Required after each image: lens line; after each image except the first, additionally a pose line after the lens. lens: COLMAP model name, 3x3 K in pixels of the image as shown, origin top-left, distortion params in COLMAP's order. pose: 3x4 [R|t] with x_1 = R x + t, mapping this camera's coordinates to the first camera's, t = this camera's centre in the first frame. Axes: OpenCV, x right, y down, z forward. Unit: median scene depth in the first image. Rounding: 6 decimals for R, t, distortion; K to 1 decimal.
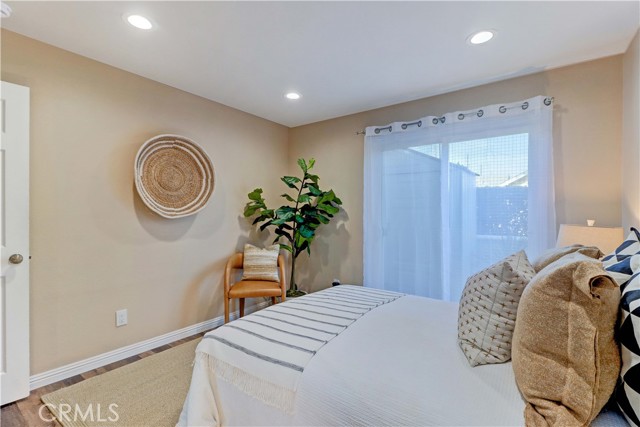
lens RADIAL K [[303.1, 0, 322.0], [0, 303.1, 215.8], [0, 0, 1]] dist [0.000185, -0.000984]
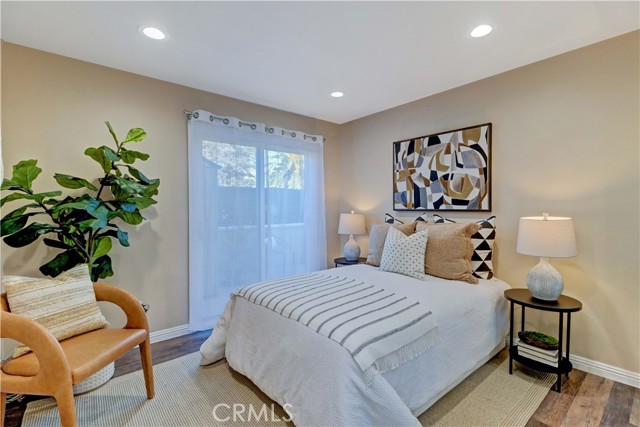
lens RADIAL K [[303.1, 0, 322.0], [0, 303.1, 215.8], [0, 0, 1]] dist [0.000185, -0.000984]
pose [[0.213084, -0.030613, 0.976554, -0.812513], [0.011839, 0.999517, 0.028750, -0.010227], [-0.976962, 0.005436, 0.213343, 0.597735]]
